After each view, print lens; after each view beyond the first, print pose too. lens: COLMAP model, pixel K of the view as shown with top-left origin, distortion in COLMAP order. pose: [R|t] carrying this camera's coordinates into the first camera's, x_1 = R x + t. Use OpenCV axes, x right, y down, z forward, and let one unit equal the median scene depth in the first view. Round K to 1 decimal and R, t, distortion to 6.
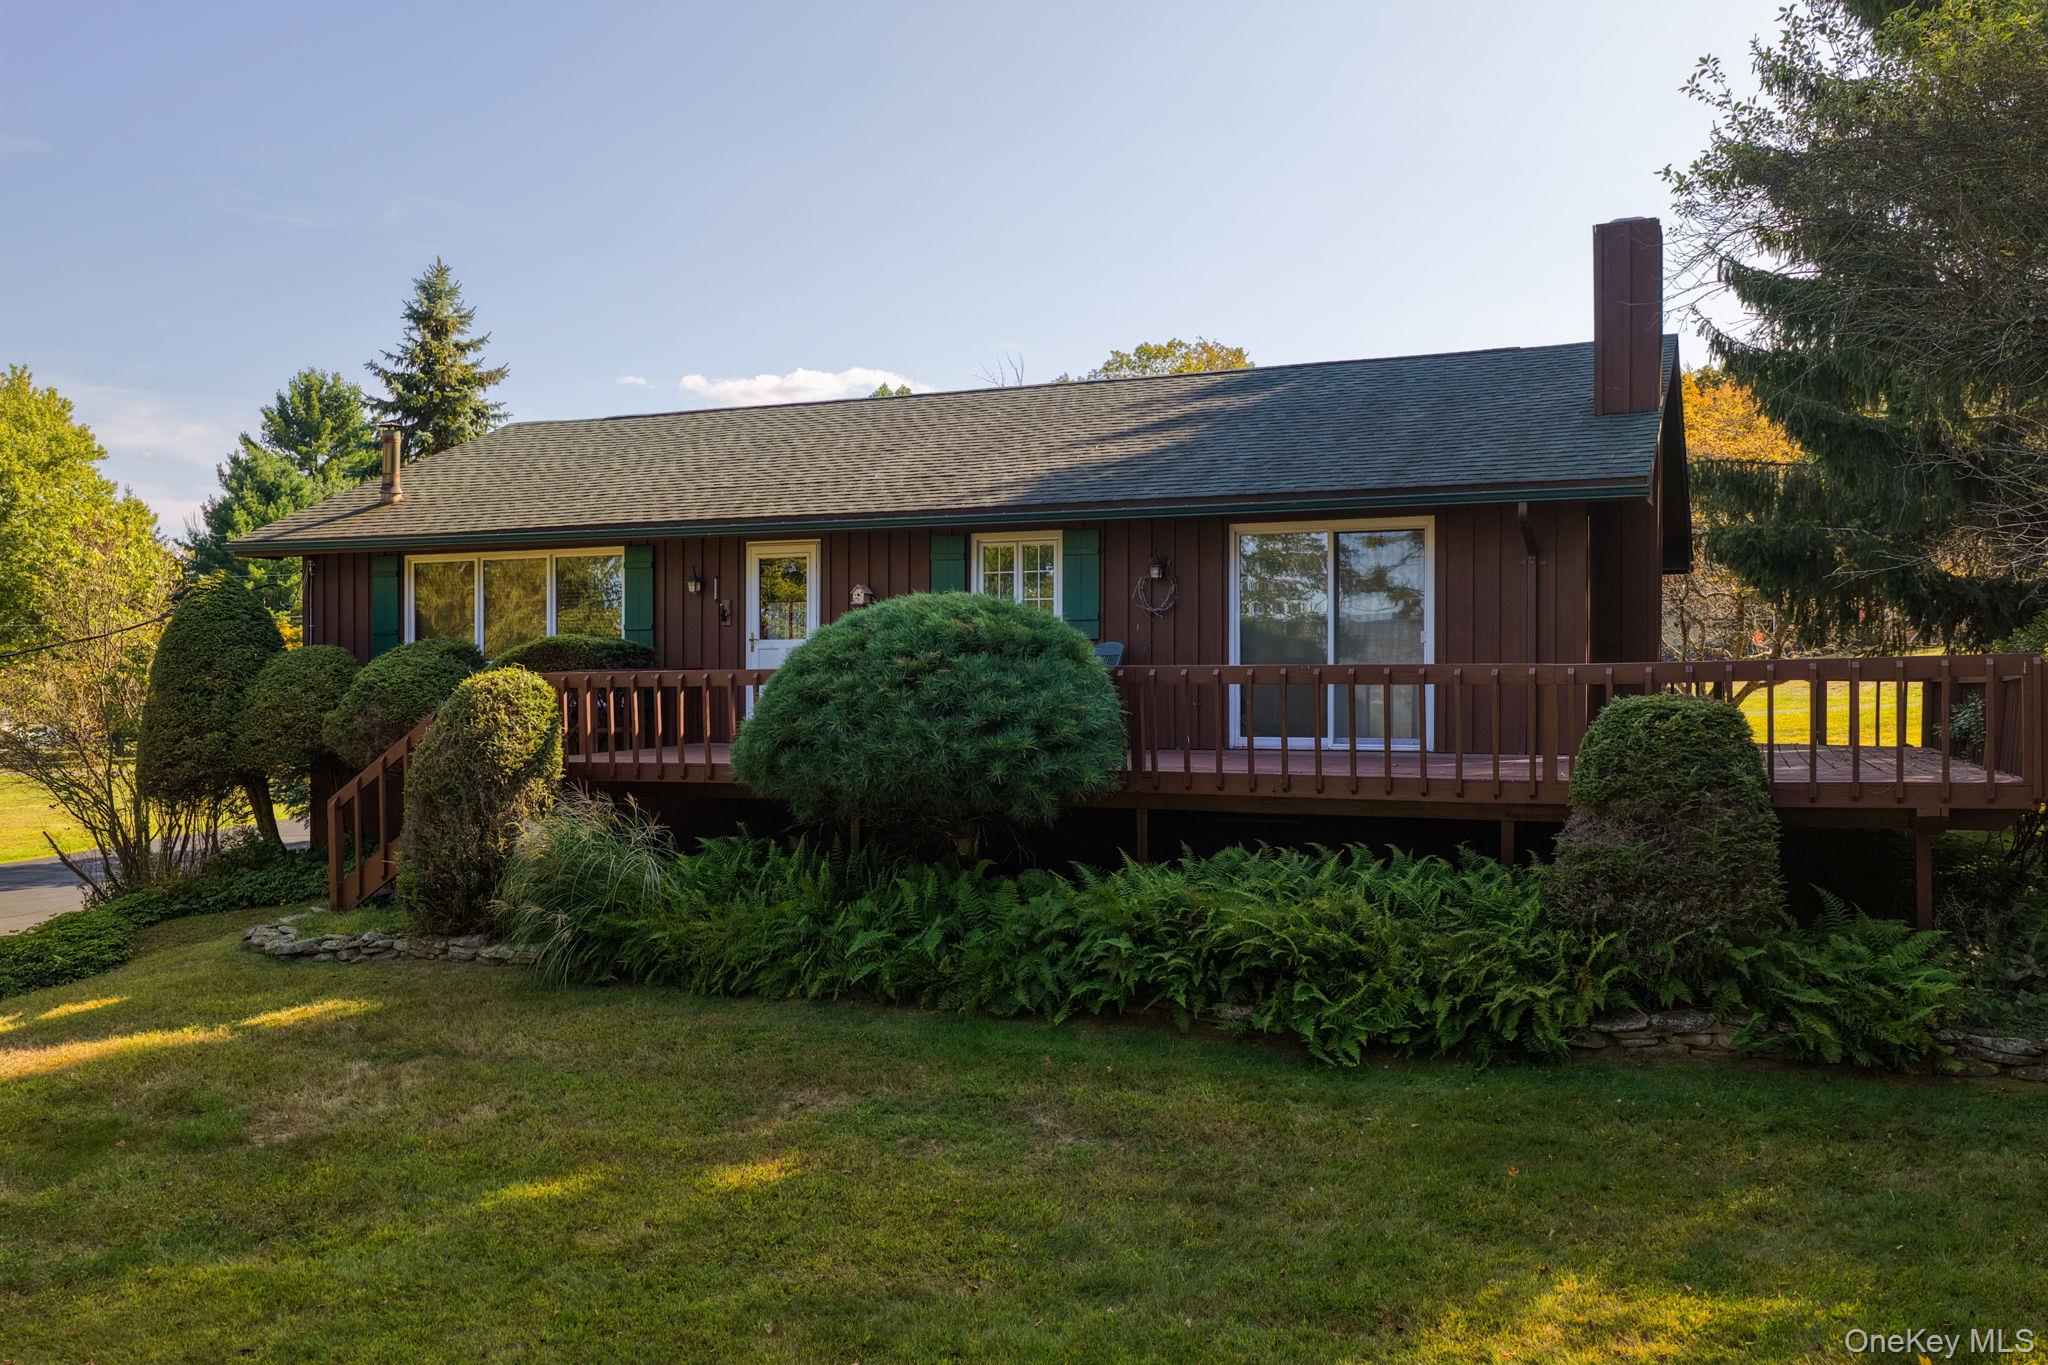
lens RADIAL K [[1685.6, 0, 1024.0], [0, 1685.6, 682.5], [0, 0, 1]] dist [-0.000505, -0.011765]
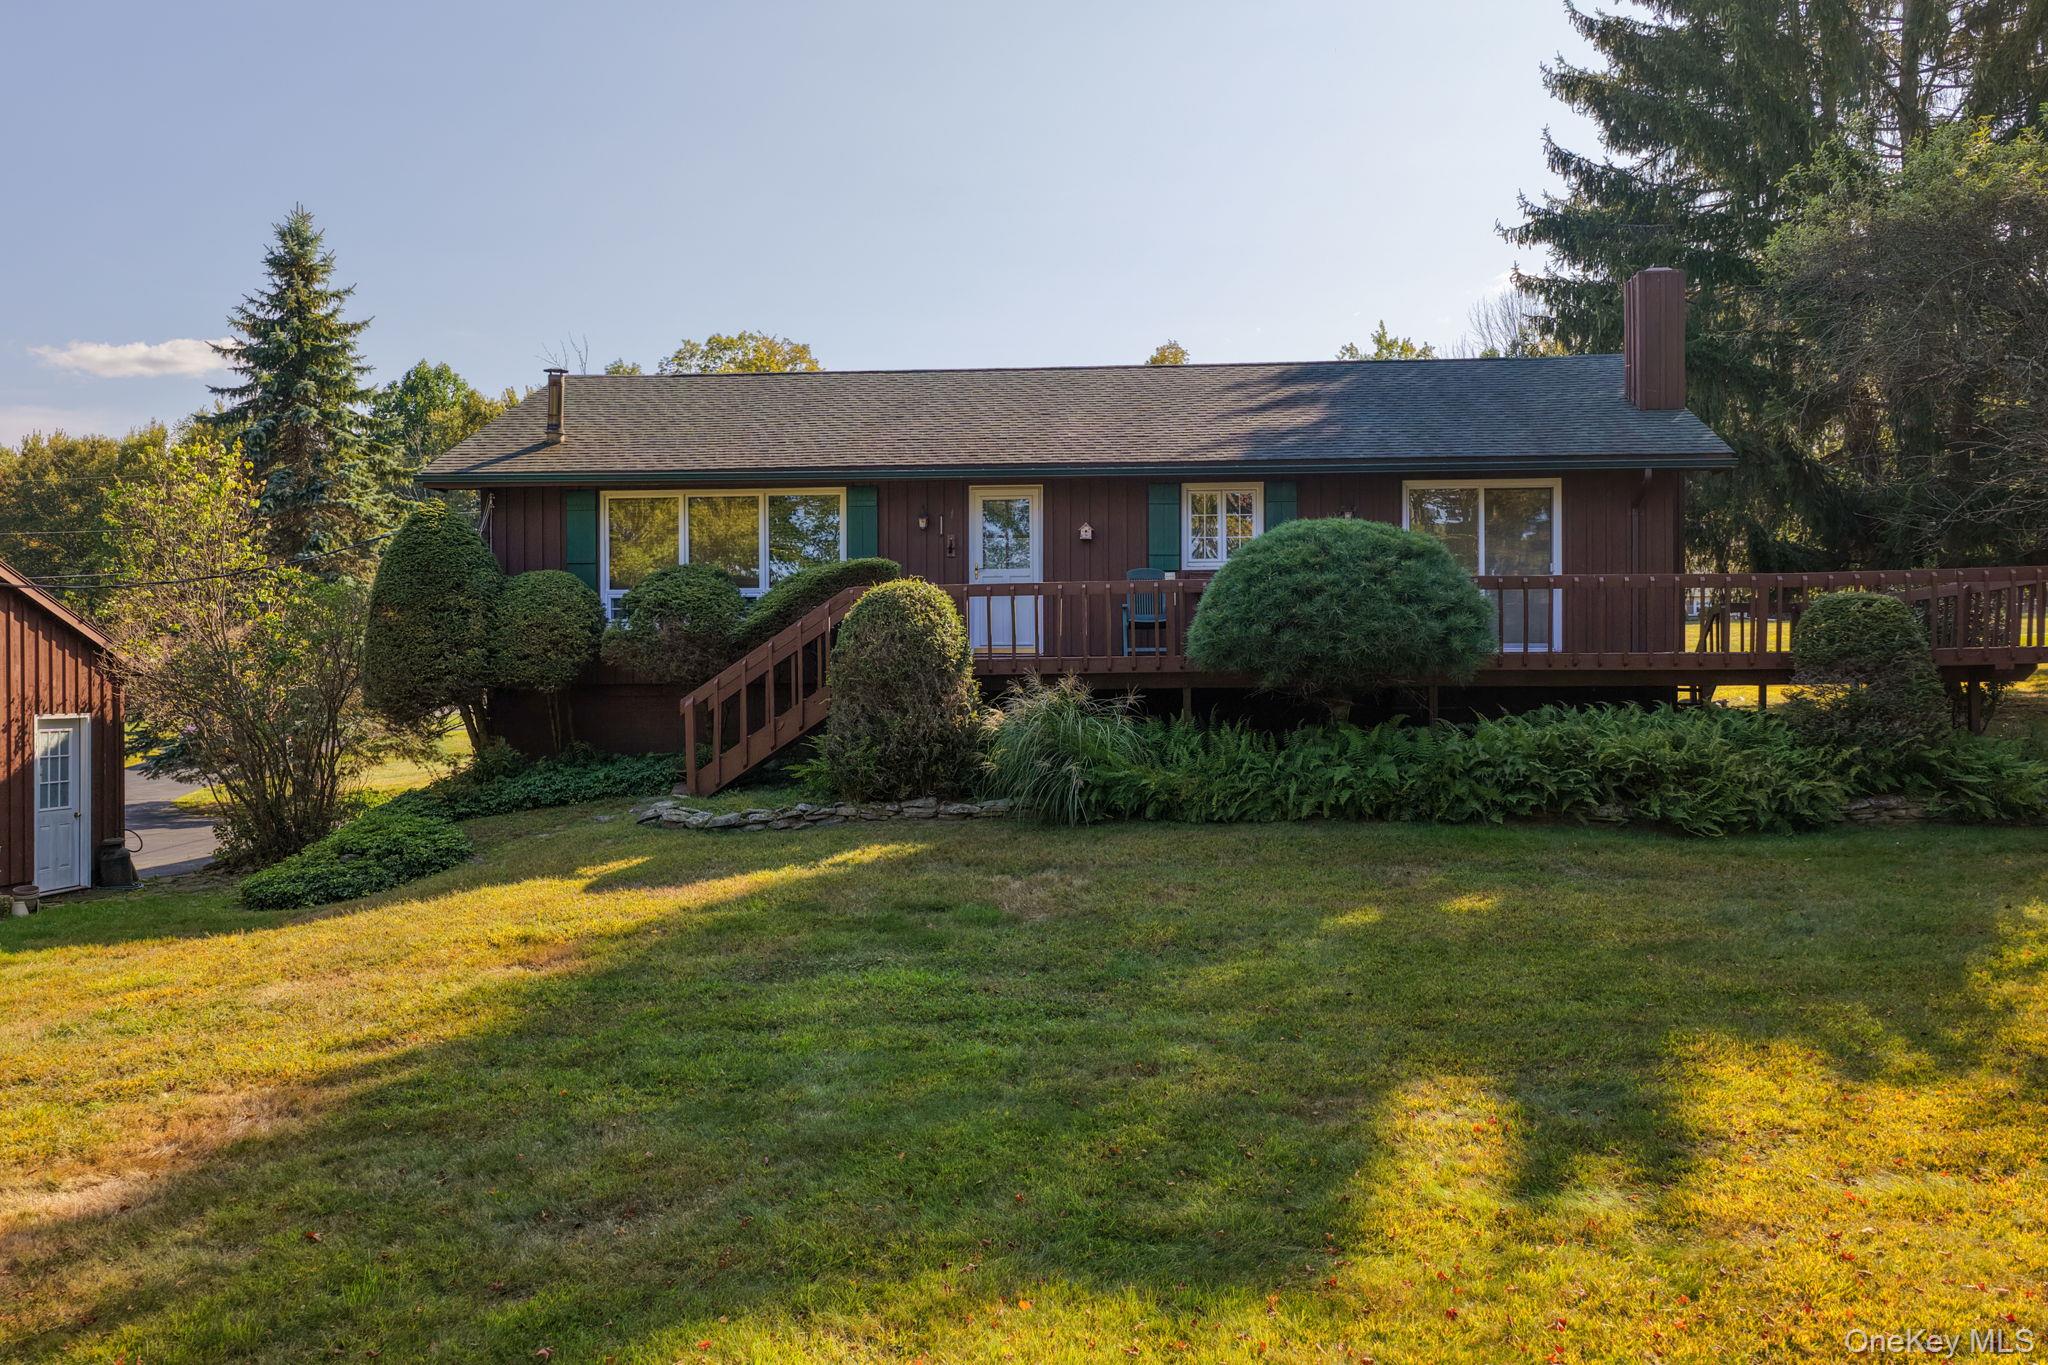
lens RADIAL K [[1685.6, 0, 1024.0], [0, 1685.6, 682.5], [0, 0, 1]] dist [-0.000505, -0.011765]
pose [[0.948561, -0.003461, 0.316574, -0.538764], [0.003385, 0.999994, 0.000791, 0.056702], [-0.316575, 0.000321, 0.948567, -0.132489]]
